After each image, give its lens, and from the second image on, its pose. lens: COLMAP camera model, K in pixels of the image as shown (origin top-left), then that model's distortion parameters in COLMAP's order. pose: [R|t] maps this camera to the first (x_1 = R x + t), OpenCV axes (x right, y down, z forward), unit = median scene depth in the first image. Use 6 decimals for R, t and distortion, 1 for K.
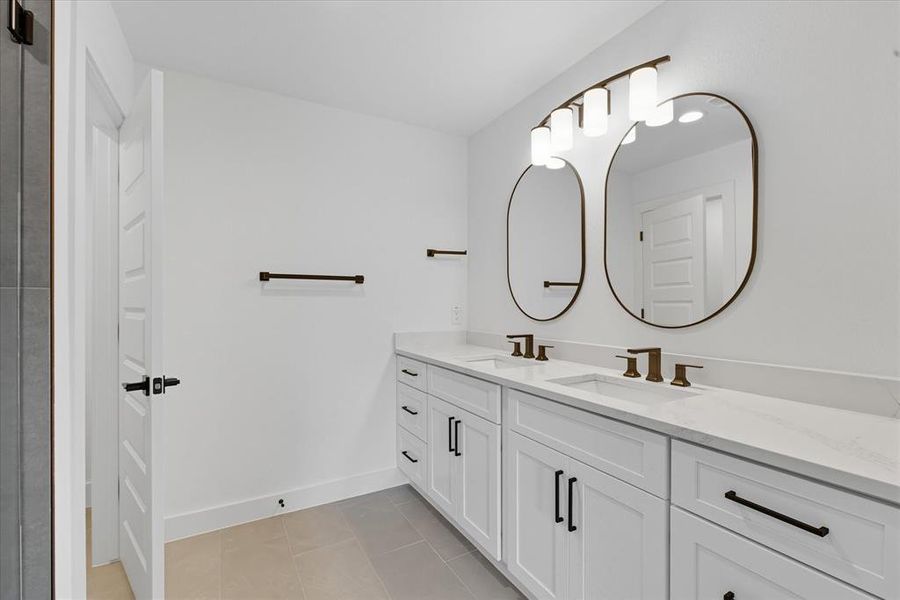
lens RADIAL K [[402.8, 0, 453.0], [0, 402.8, 301.1], [0, 0, 1]] dist [-0.001416, 0.001702]
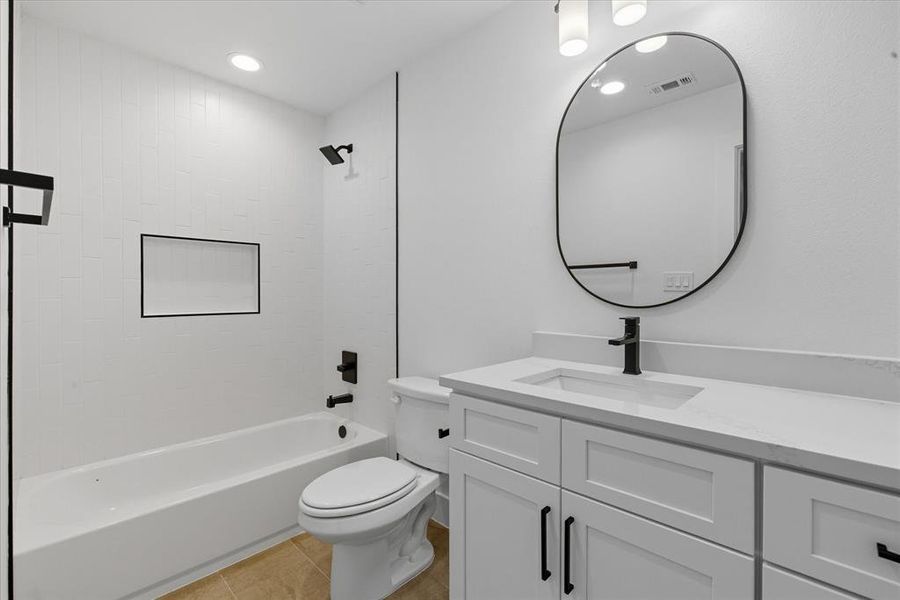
lens RADIAL K [[402.8, 0, 445.3], [0, 402.8, 294.4], [0, 0, 1]] dist [-0.001416, 0.001702]
pose [[0.953989, 0.002276, 0.299832, -0.122377], [-0.004820, 0.999958, 0.007747, 0.040431], [-0.299802, -0.008836, 0.953960, 0.383447]]
